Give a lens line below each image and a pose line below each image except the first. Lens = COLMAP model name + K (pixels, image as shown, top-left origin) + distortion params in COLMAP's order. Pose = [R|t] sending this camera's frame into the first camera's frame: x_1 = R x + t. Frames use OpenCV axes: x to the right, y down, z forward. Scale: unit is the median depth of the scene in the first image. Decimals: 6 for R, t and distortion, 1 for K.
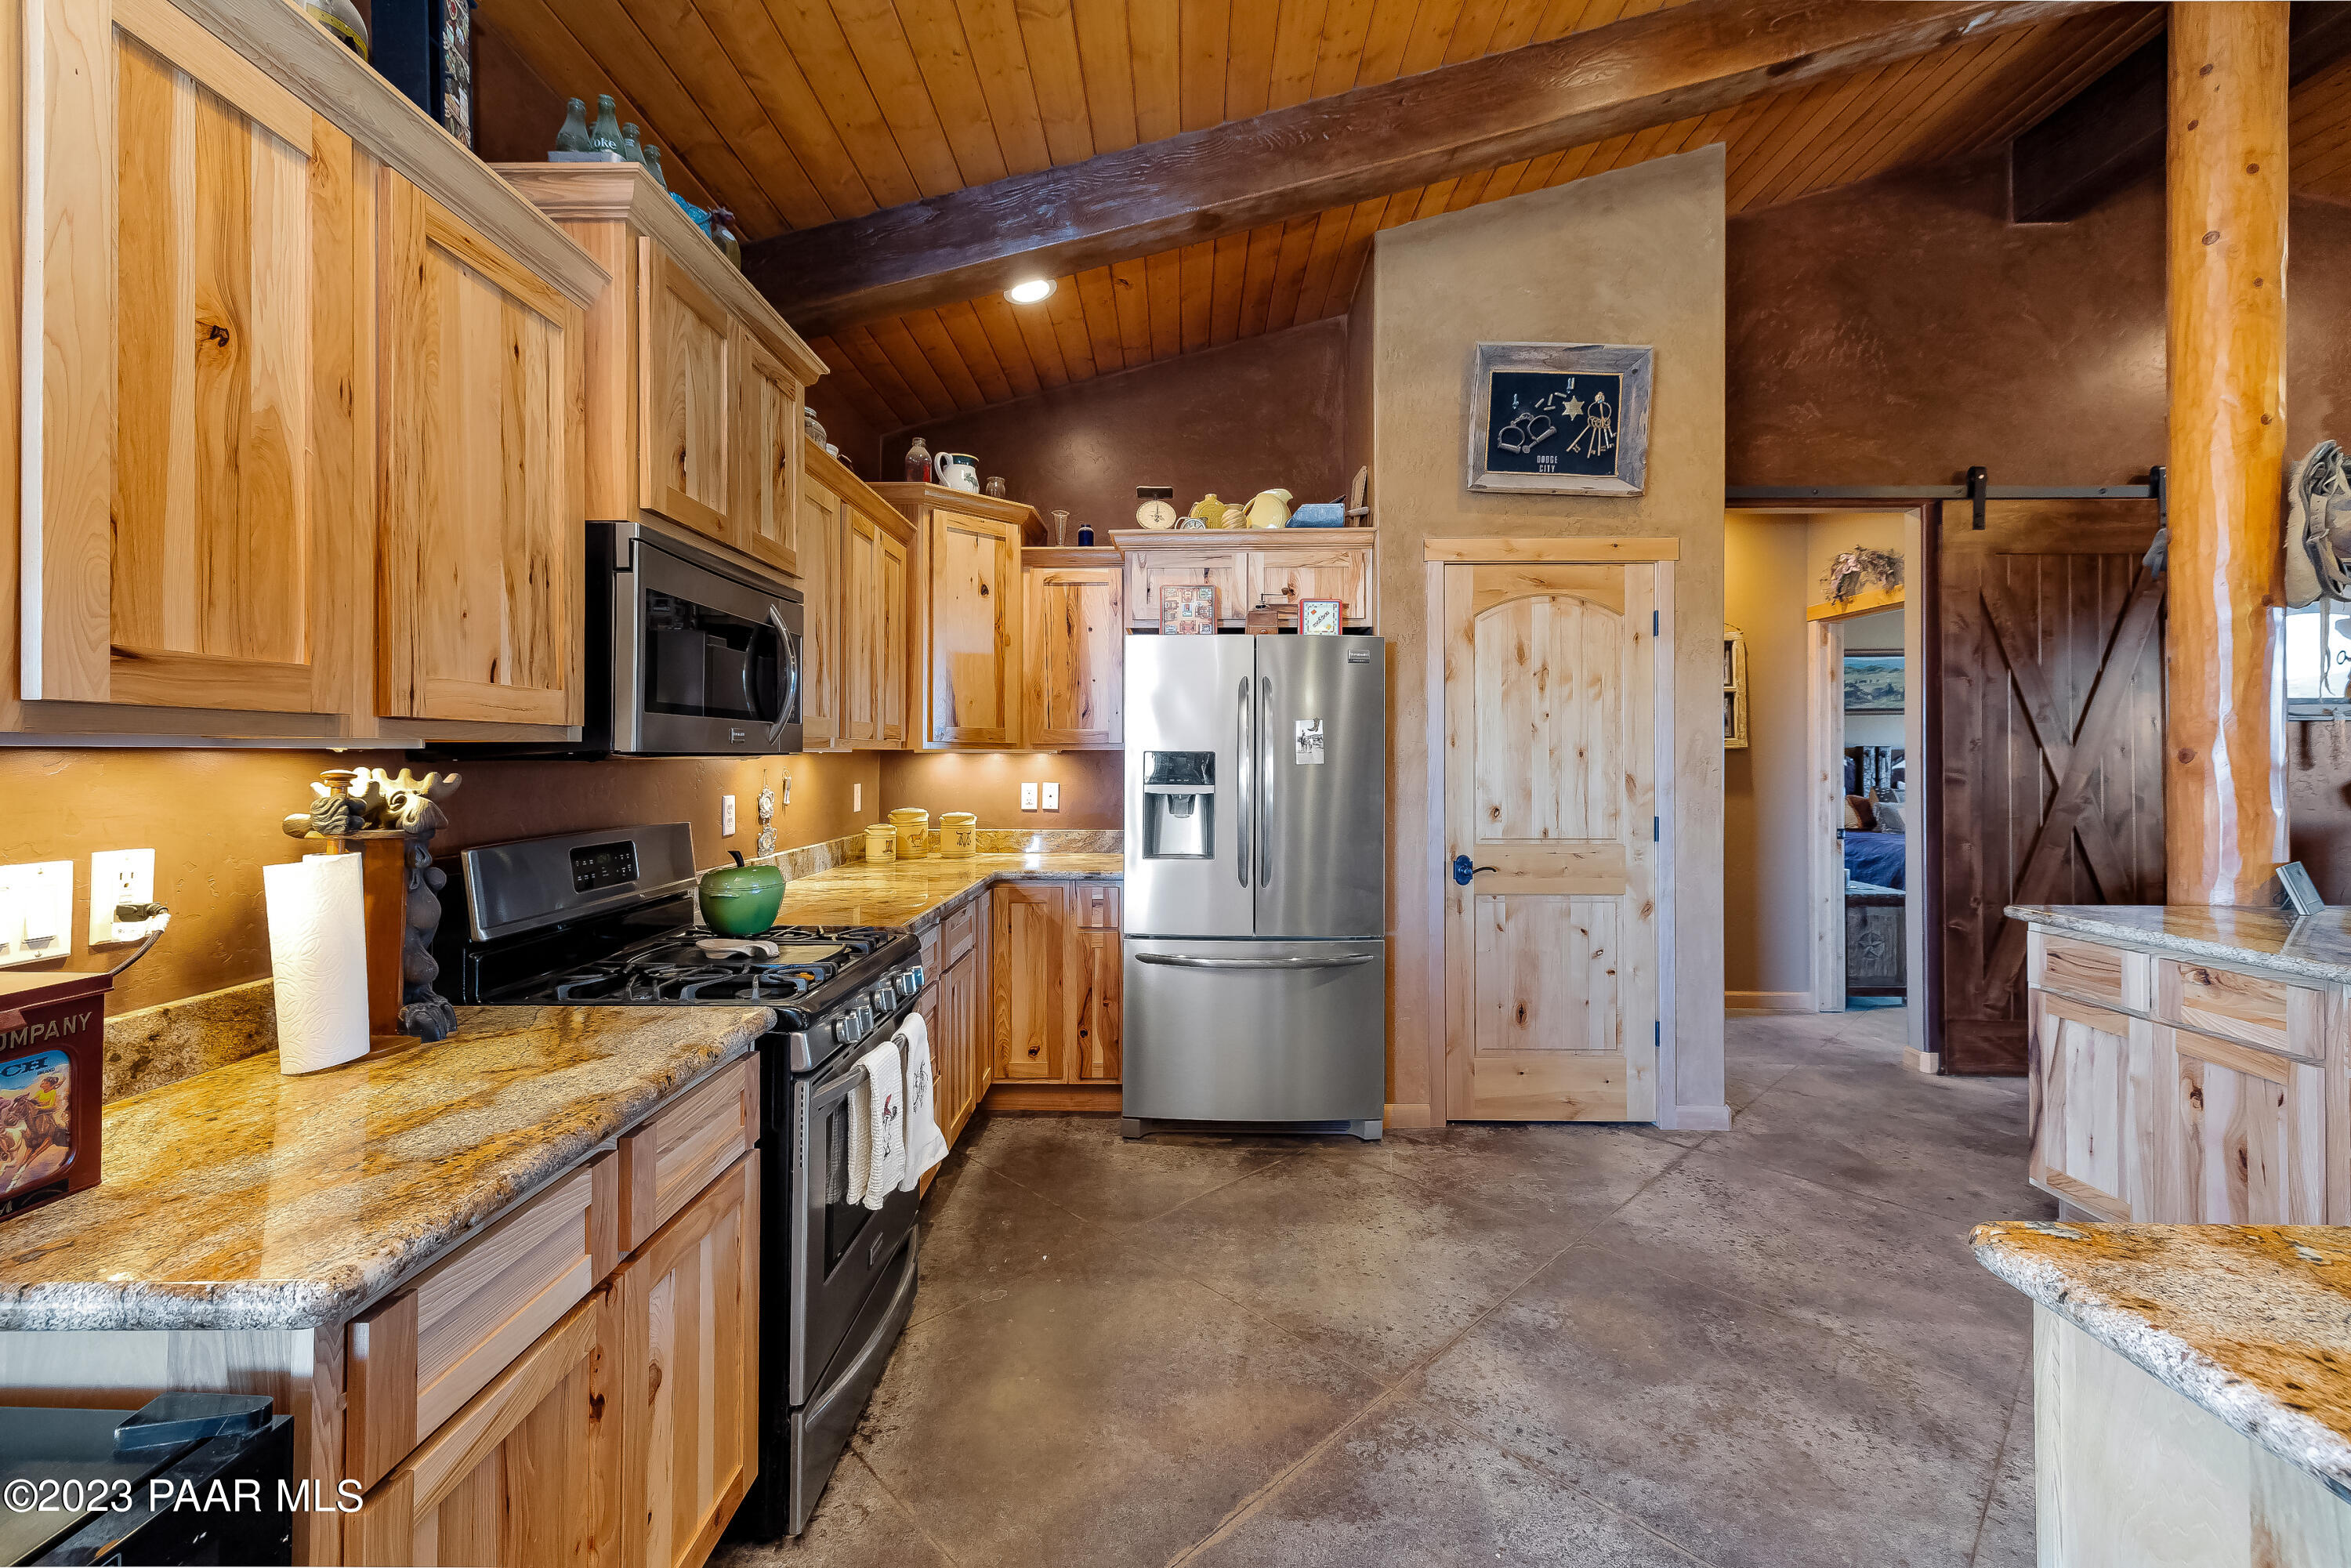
lens RADIAL K [[955.5, 0, 1177.3], [0, 955.5, 757.7], [0, 0, 1]] dist [0.008192, 0.000063]
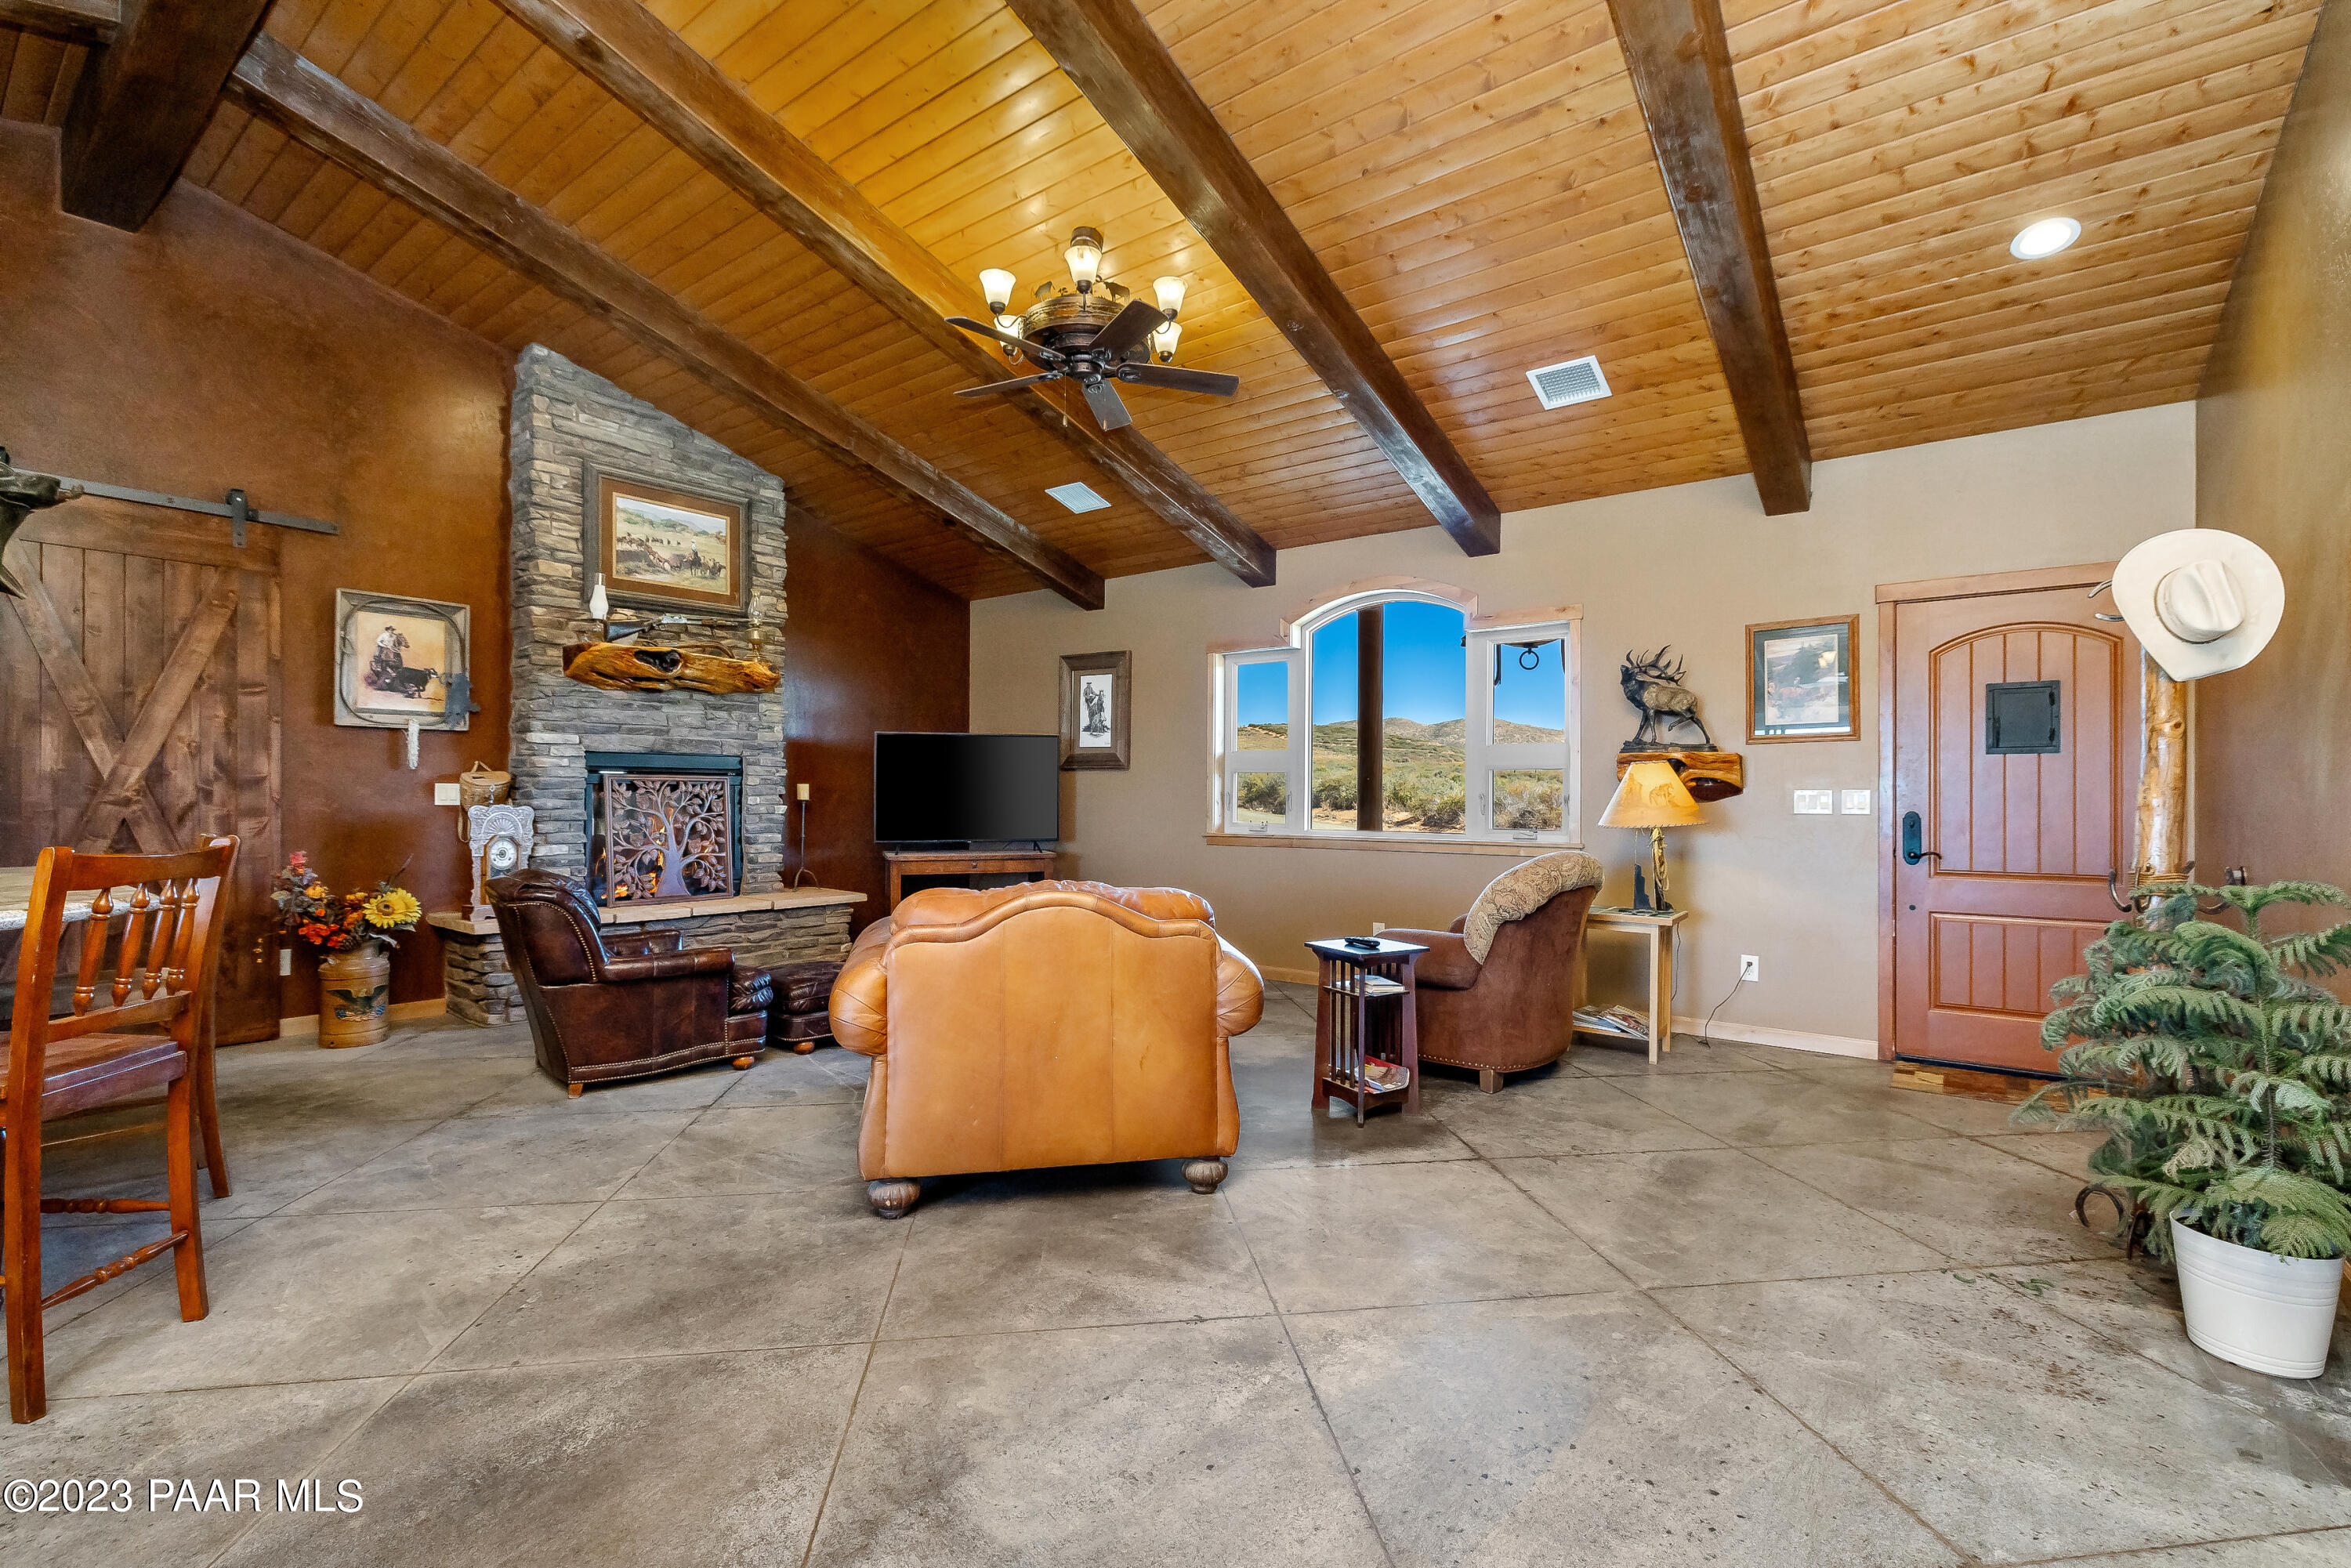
lens RADIAL K [[1048.2, 0, 1172.7], [0, 1048.2, 802.0], [0, 0, 1]] dist [-0.003241, -0.000127]
pose [[0.598993, -0.002655, 0.800750, 0.816481], [0.000560, 0.999996, 0.002897, 0.058836], [-0.800754, -0.001287, 0.598992, -0.651570]]
